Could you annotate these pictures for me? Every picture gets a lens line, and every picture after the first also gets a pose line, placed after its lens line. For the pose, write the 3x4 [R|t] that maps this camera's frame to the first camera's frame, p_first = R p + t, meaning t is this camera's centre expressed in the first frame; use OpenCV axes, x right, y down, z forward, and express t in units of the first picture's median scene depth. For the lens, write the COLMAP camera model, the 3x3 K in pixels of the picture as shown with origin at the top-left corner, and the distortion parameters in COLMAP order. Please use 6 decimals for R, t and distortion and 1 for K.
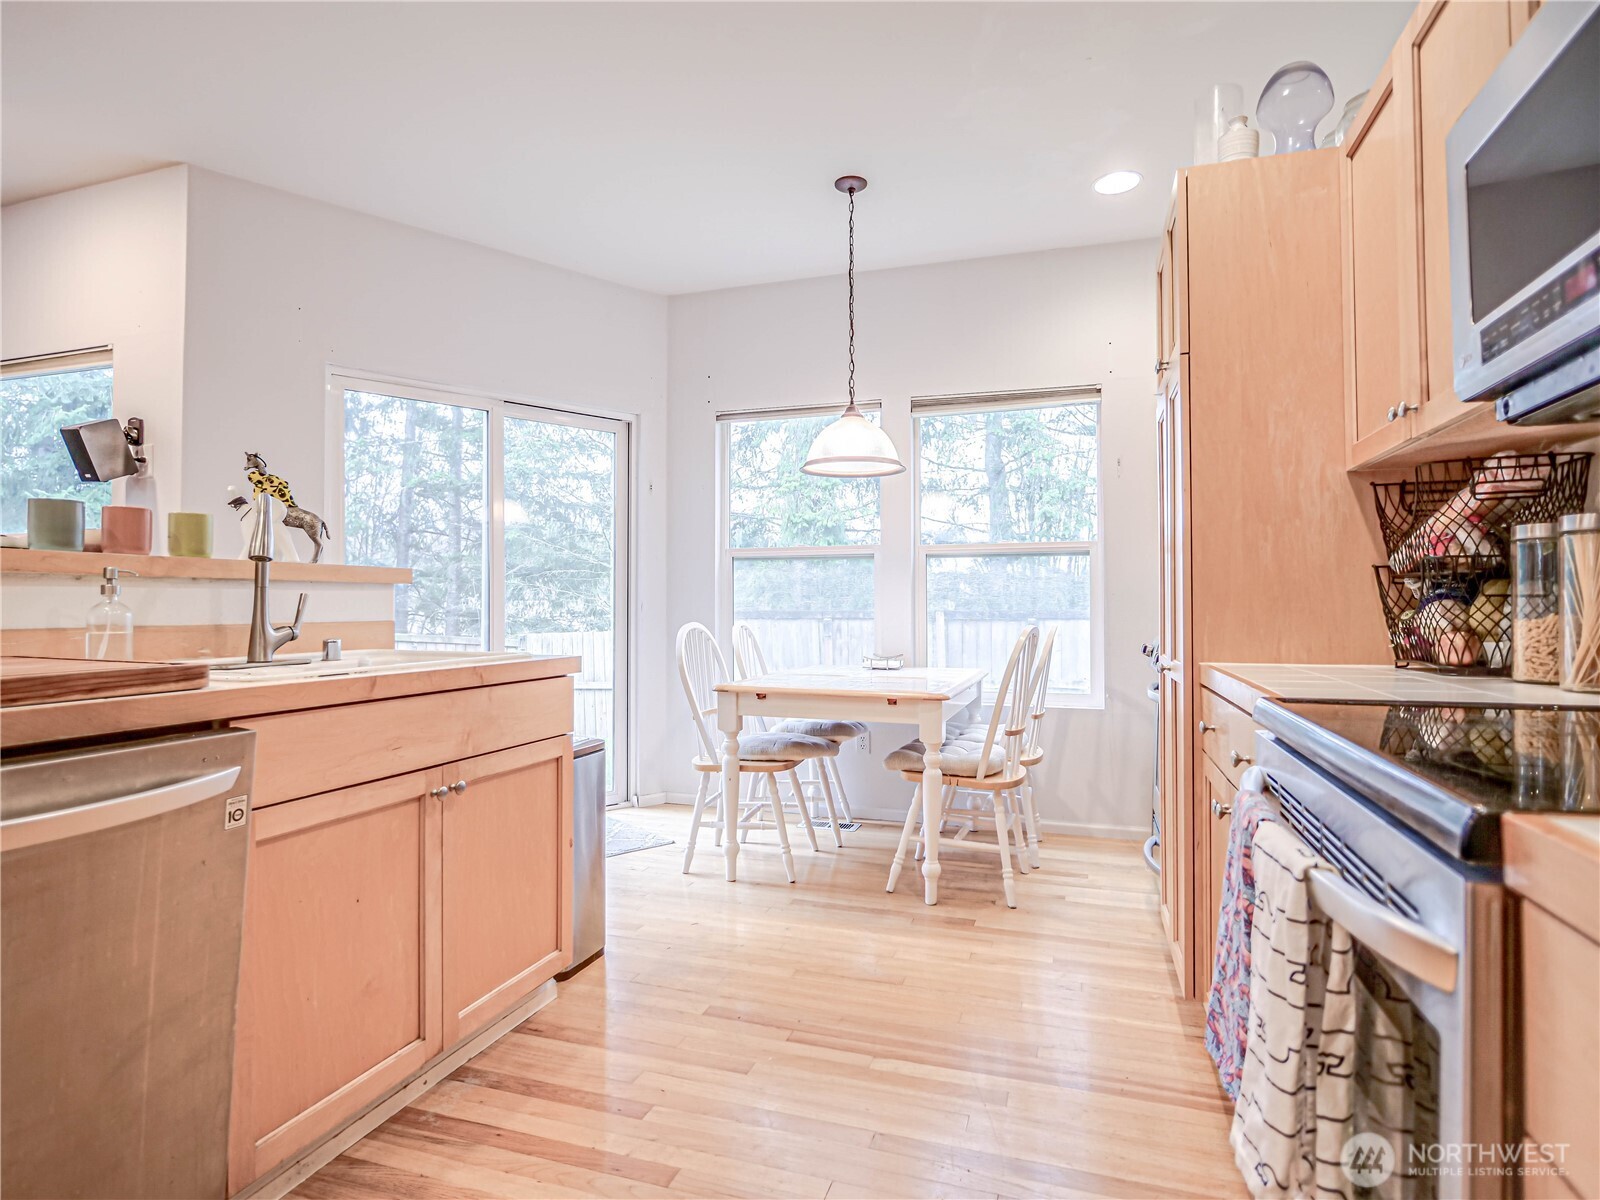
lens RADIAL K [[873.7, 0, 800.0], [0, 873.7, 600.0], [0, 0, 1]] dist [-0.009969, 0.000901]
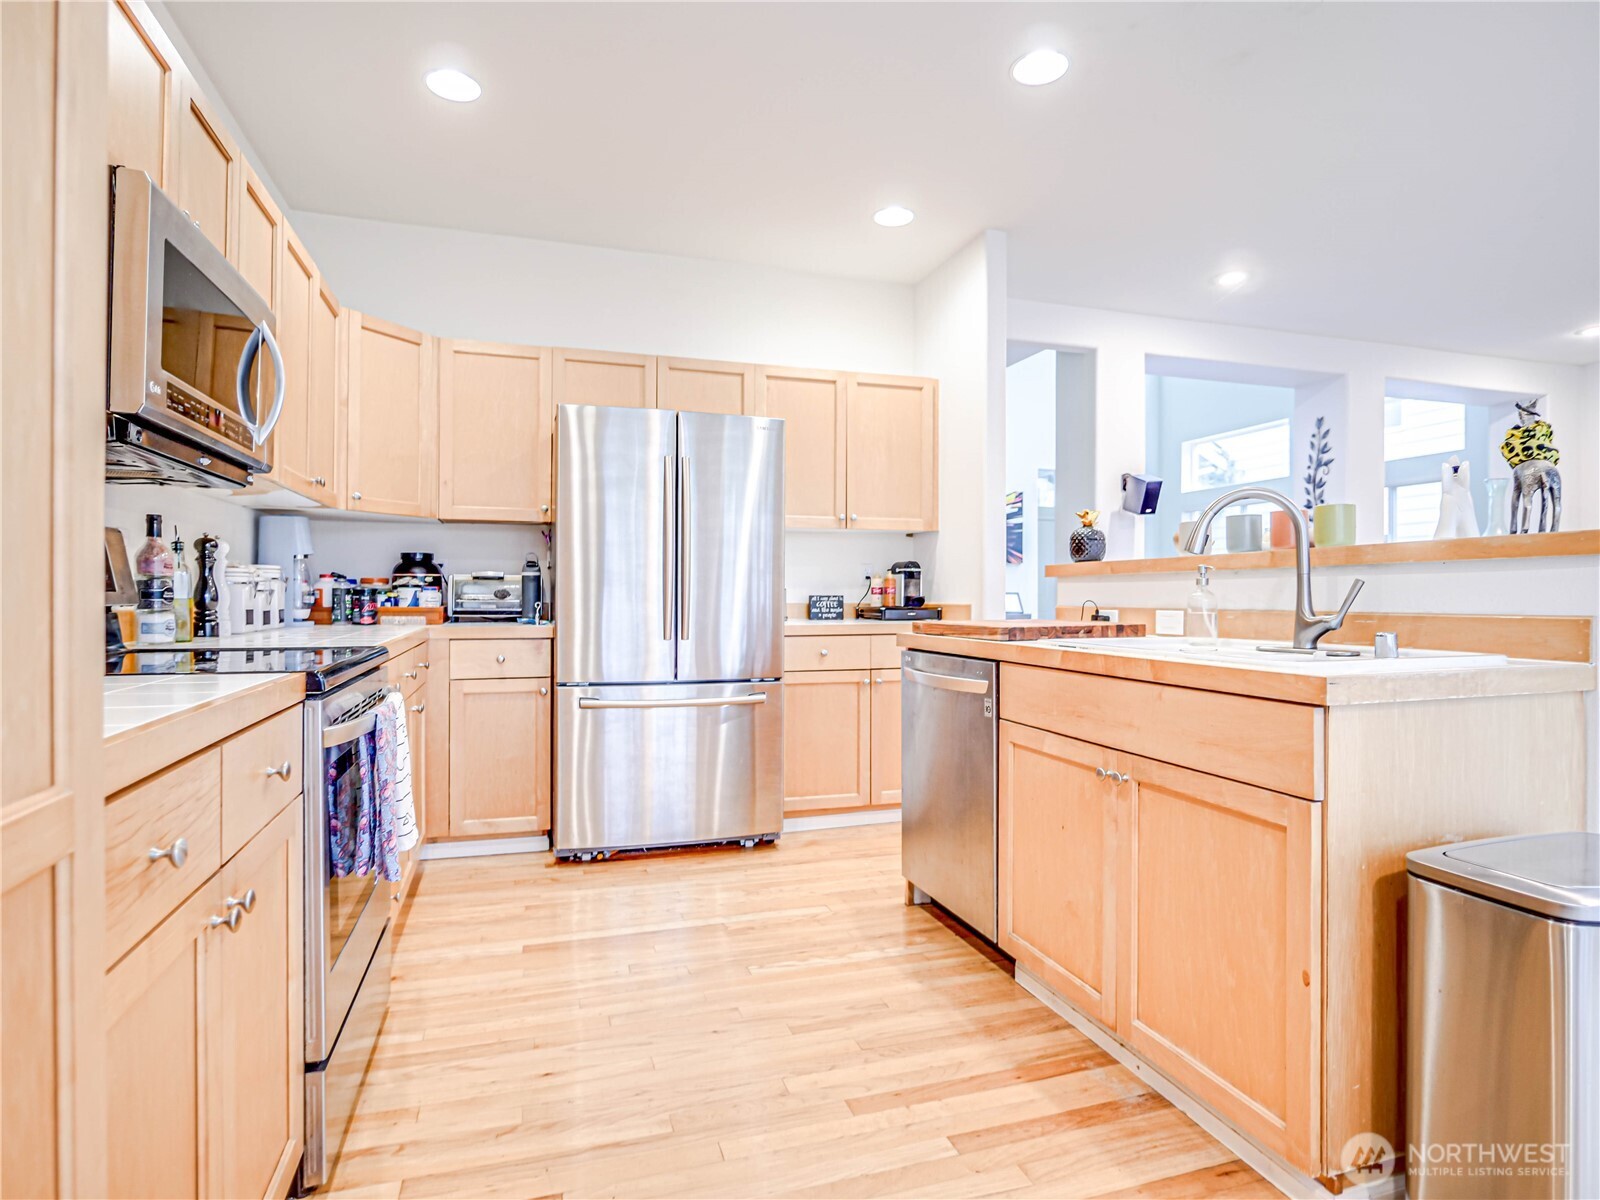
lens RADIAL K [[873.7, 0, 800.0], [0, 873.7, 600.0], [0, 0, 1]] dist [-0.009969, 0.000901]
pose [[-0.813228, 0.002650, -0.581939, 0.457797], [0.003753, 0.999993, -0.000691, 0.013892], [0.581933, -0.002747, -0.813232, 1.549744]]
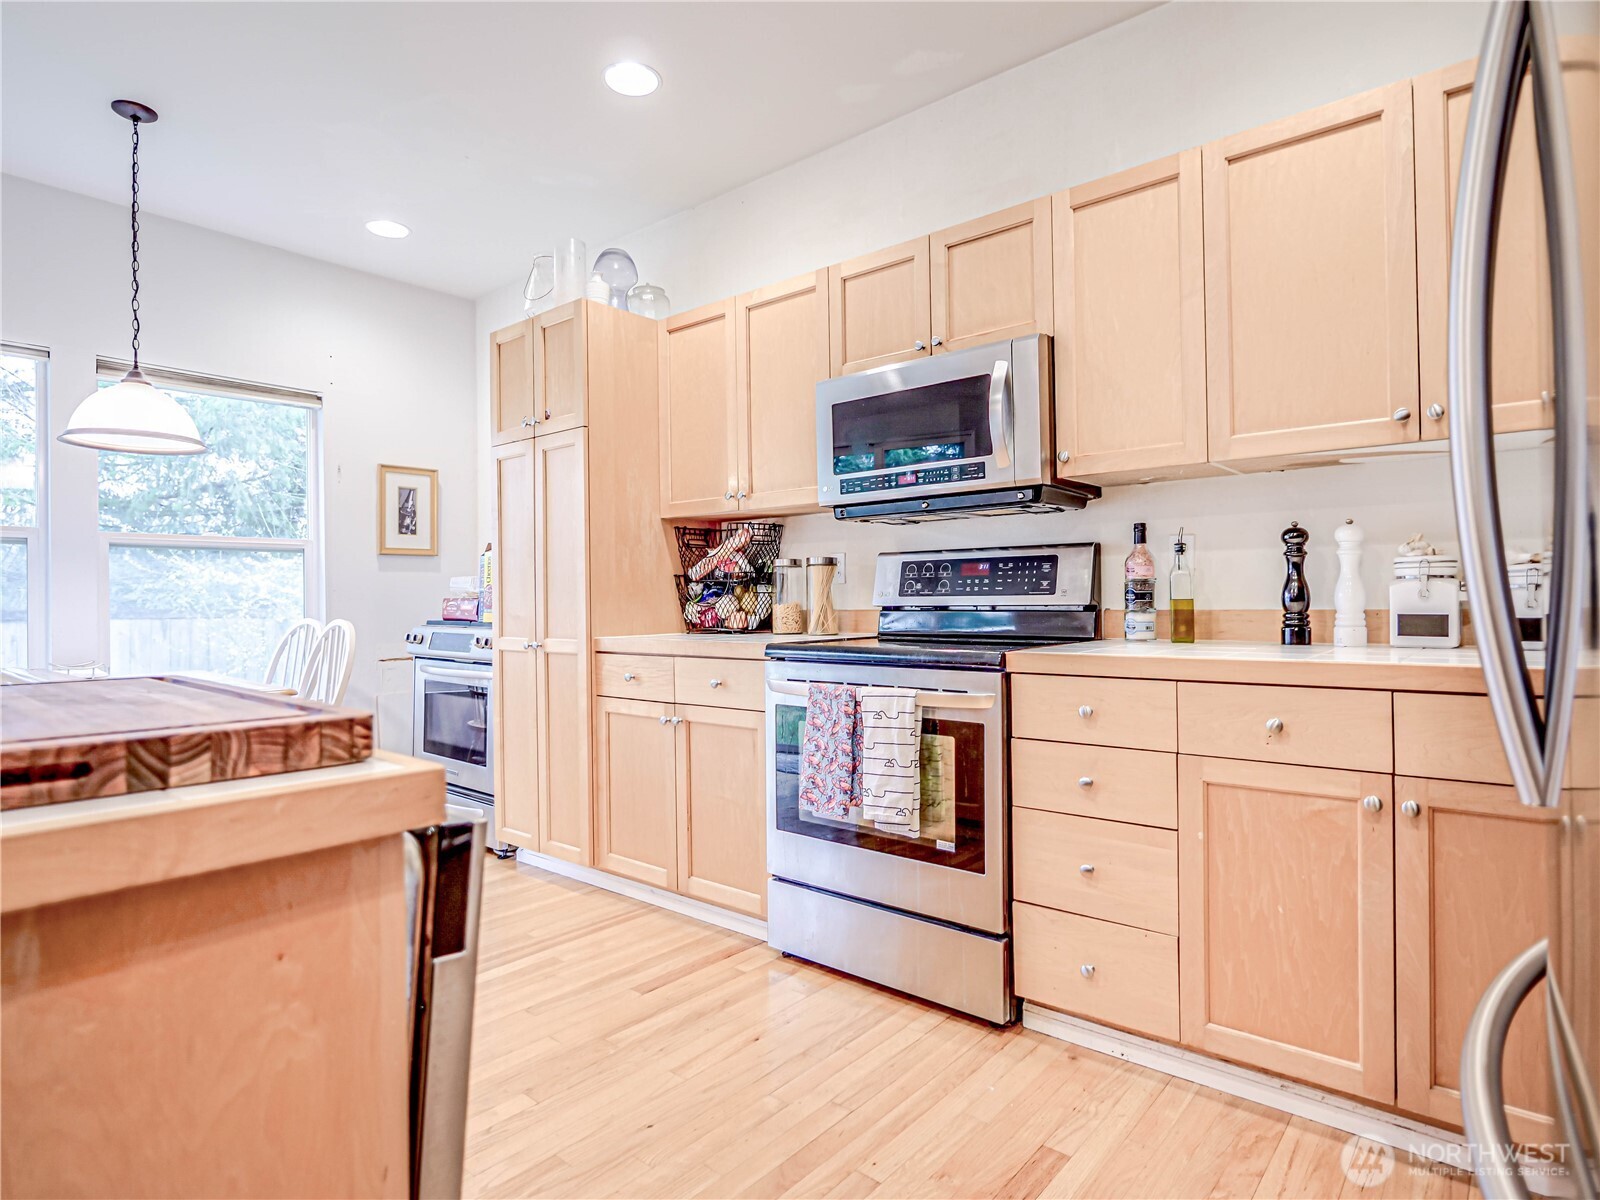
lens RADIAL K [[873.7, 0, 800.0], [0, 873.7, 600.0], [0, 0, 1]] dist [-0.009969, 0.000901]
pose [[0.376908, -0.002711, 0.926247, -0.855258], [0.000821, 0.999996, 0.002593, 0.004983], [-0.926250, -0.000217, 0.376909, 0.126646]]
